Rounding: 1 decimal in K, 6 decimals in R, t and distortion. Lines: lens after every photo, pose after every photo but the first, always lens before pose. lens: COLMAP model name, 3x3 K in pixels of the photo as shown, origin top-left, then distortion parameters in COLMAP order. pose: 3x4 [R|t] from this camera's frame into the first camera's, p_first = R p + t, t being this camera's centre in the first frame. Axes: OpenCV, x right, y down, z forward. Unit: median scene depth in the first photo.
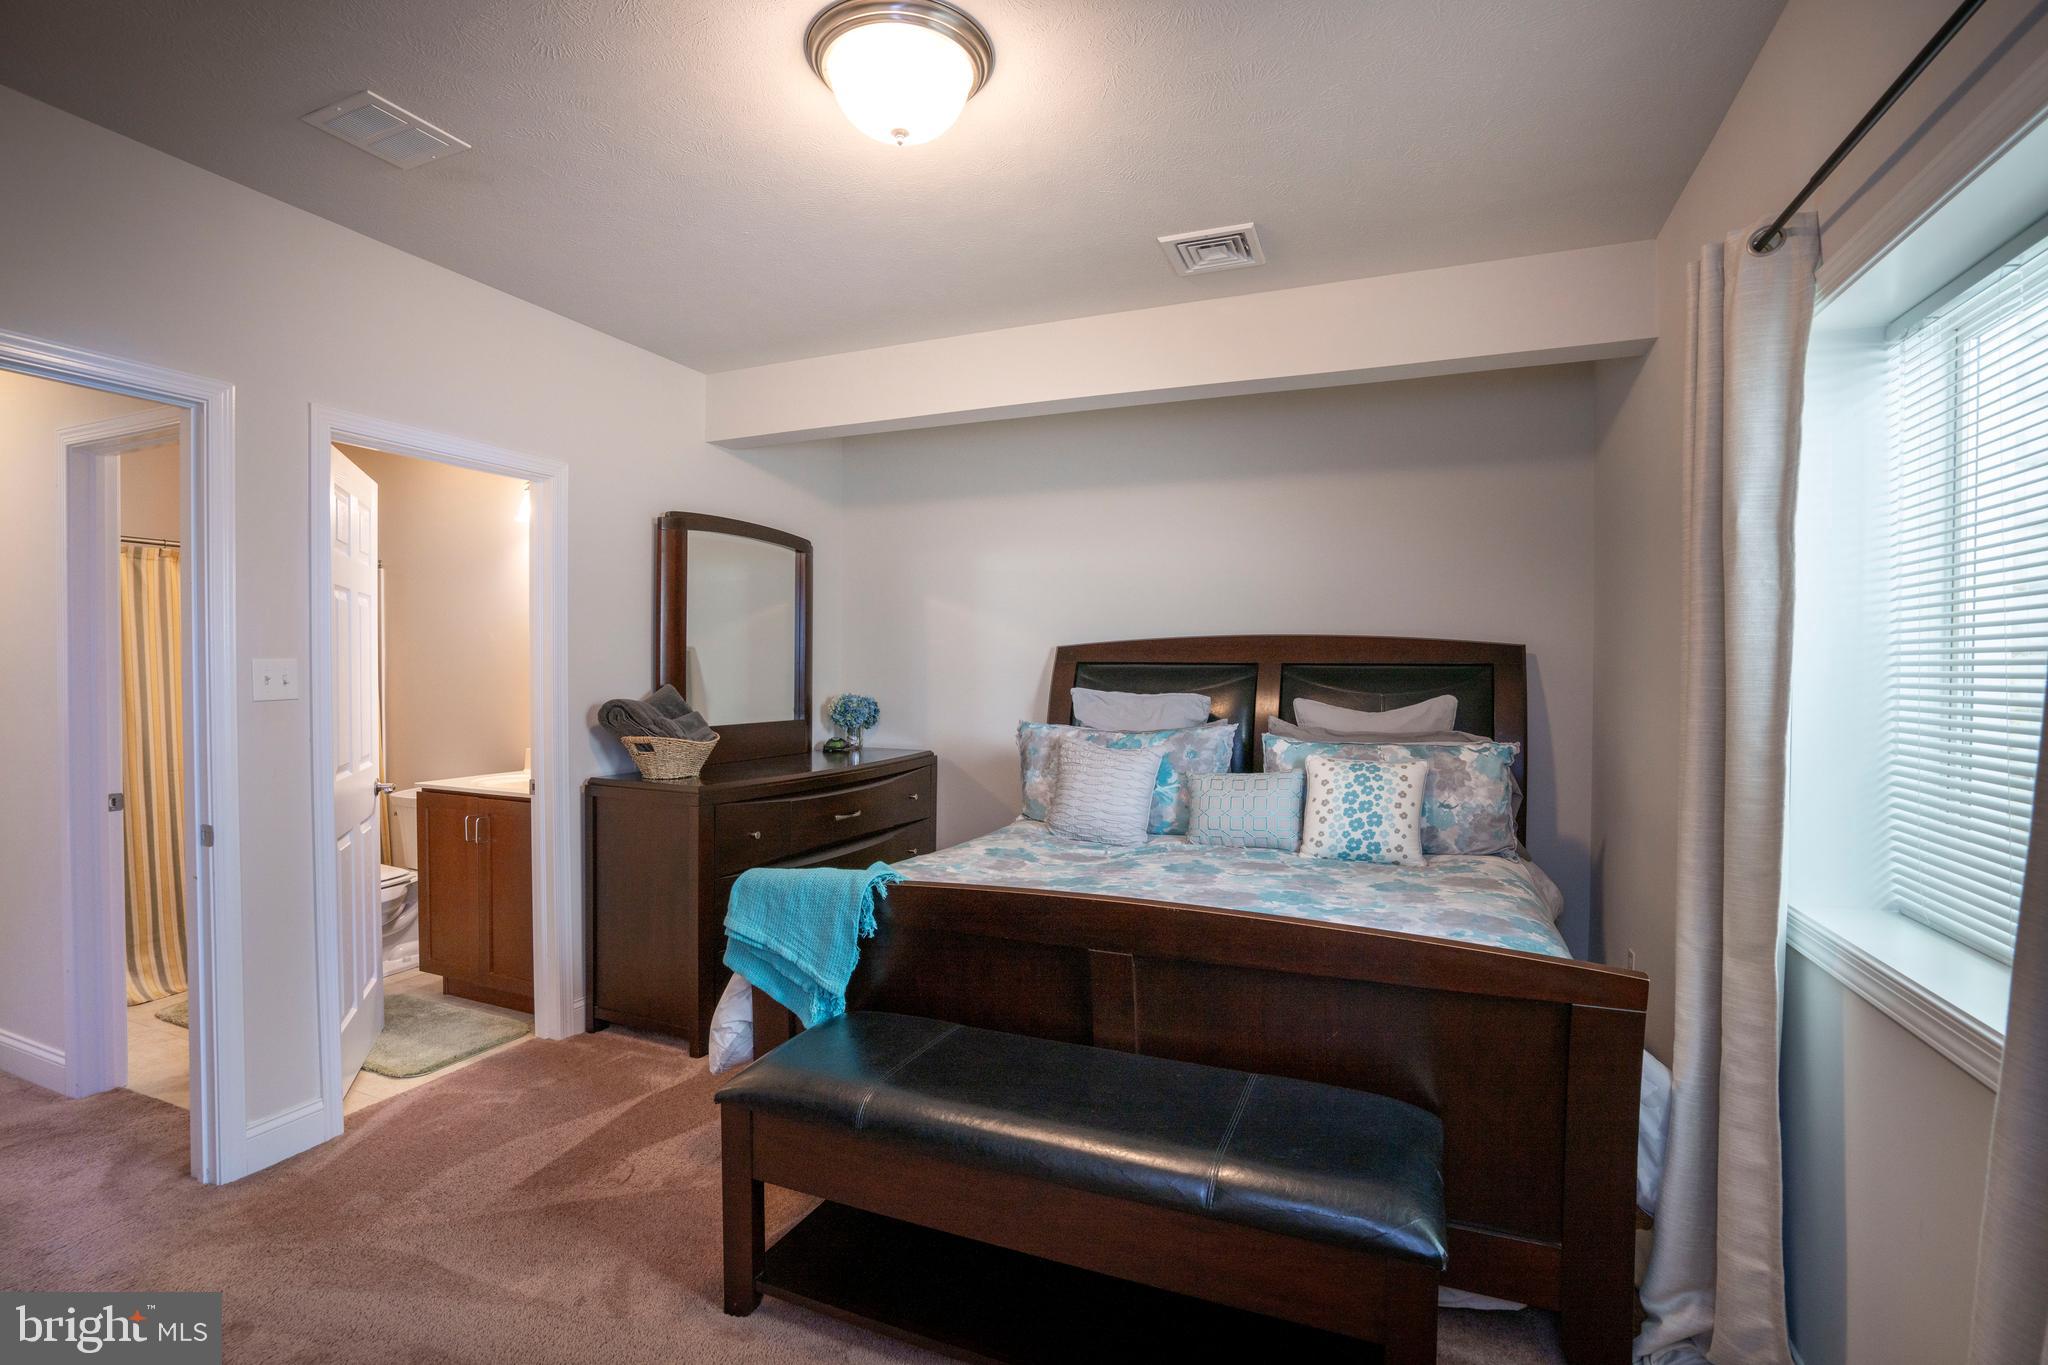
lens RADIAL K [[941.2, 0, 1017.8], [0, 941.2, 687.2], [0, 0, 1]] dist [-0.047436, 0.000011]
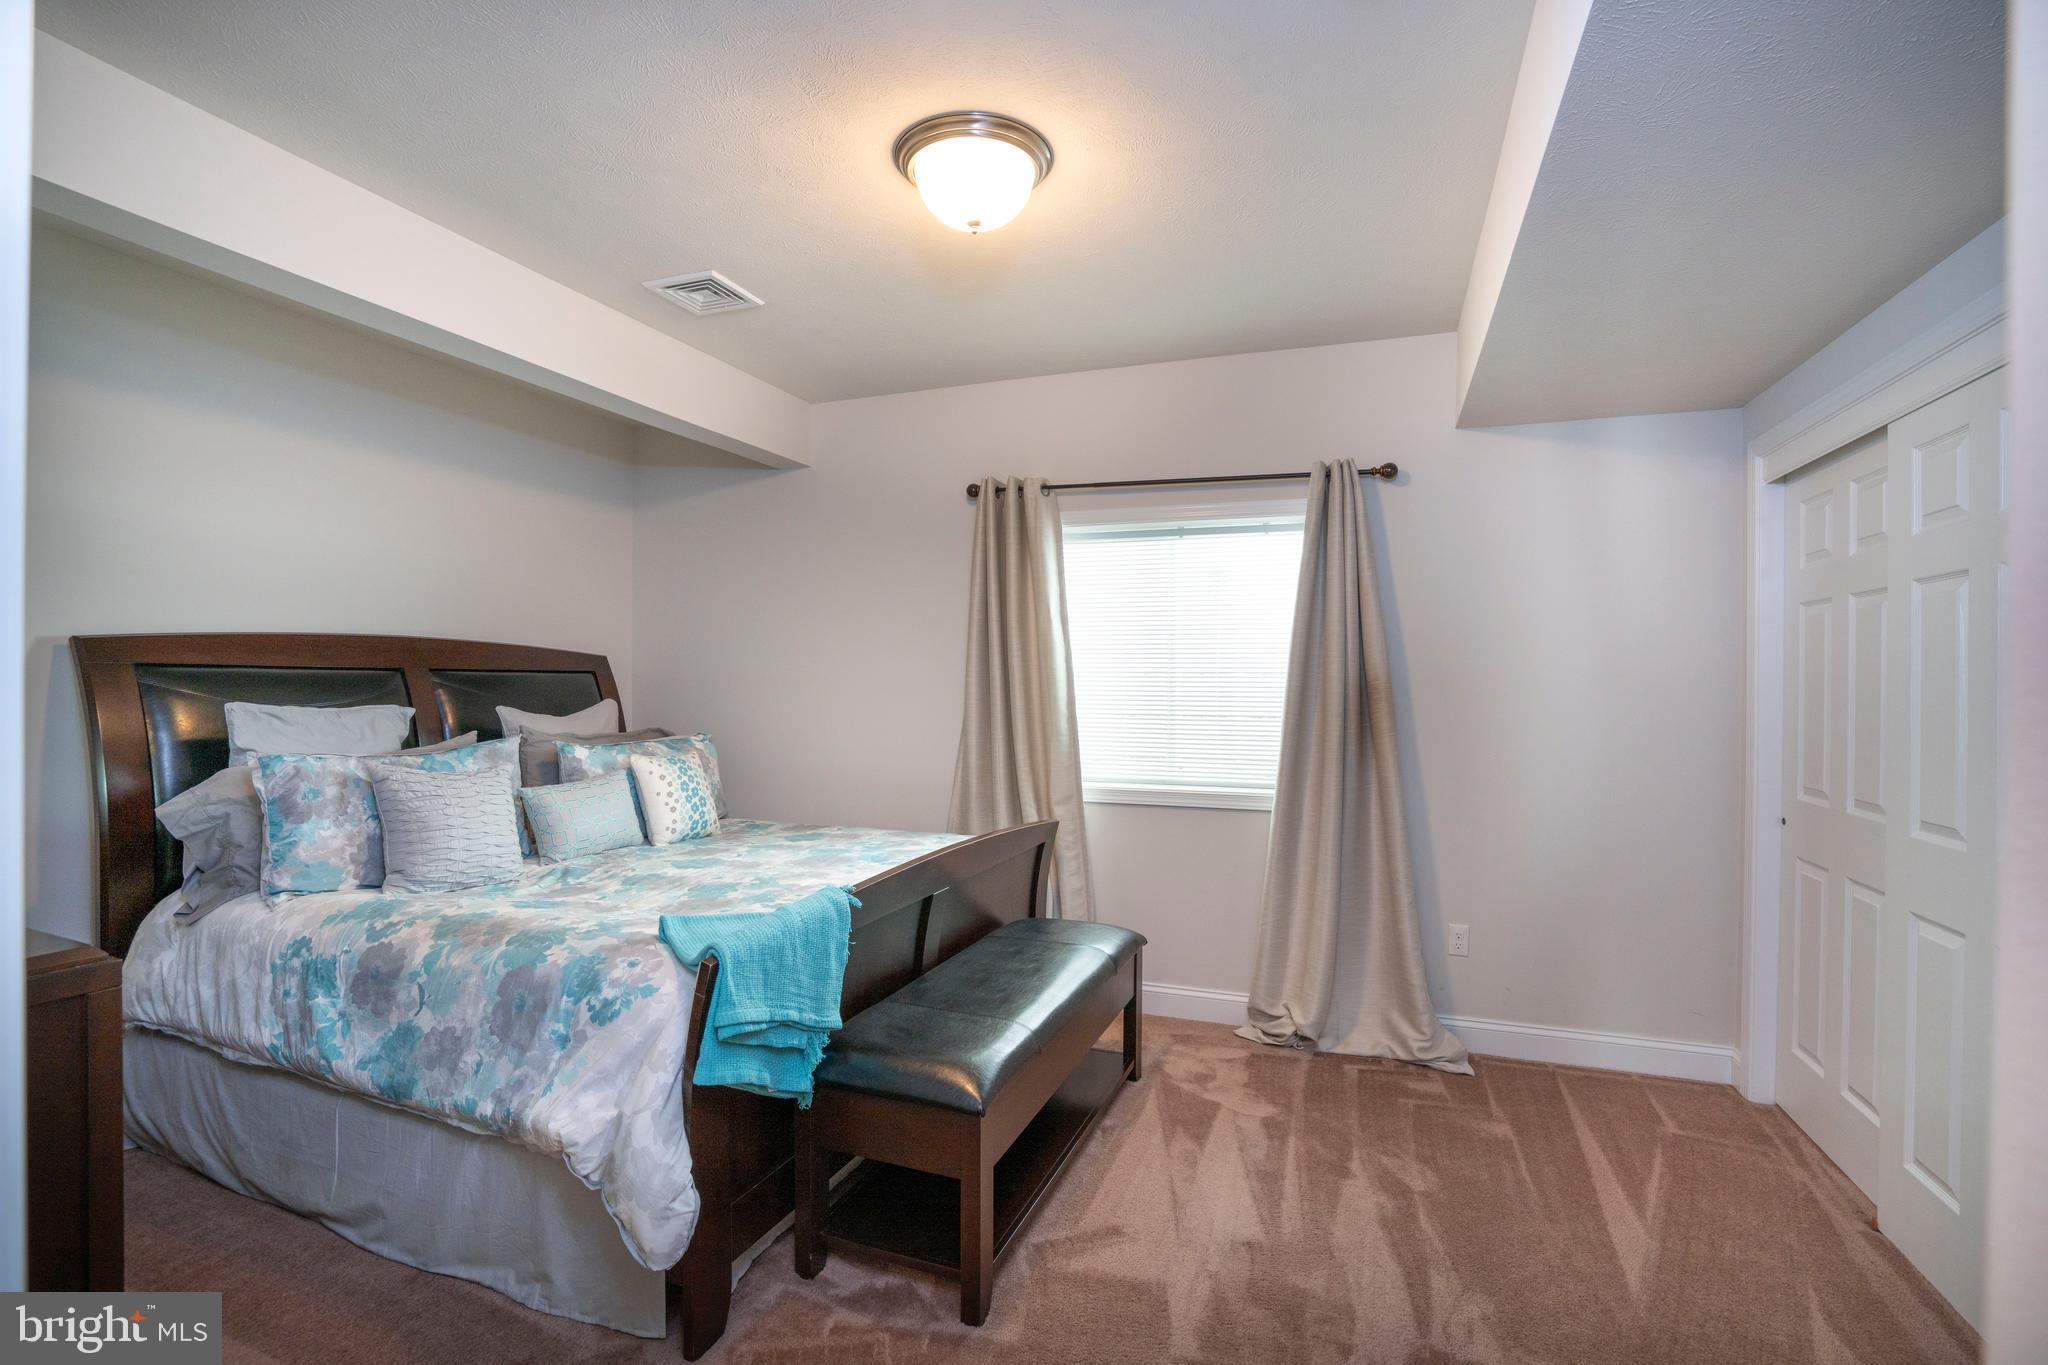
lens RADIAL K [[941.2, 0, 1017.8], [0, 941.2, 687.2], [0, 0, 1]] dist [-0.047436, 0.000011]
pose [[-0.025656, -0.011724, 0.999602, -0.825364], [0.009984, 0.999878, 0.011983, -0.016623], [-0.999621, 0.010287, -0.025536, 0.610820]]
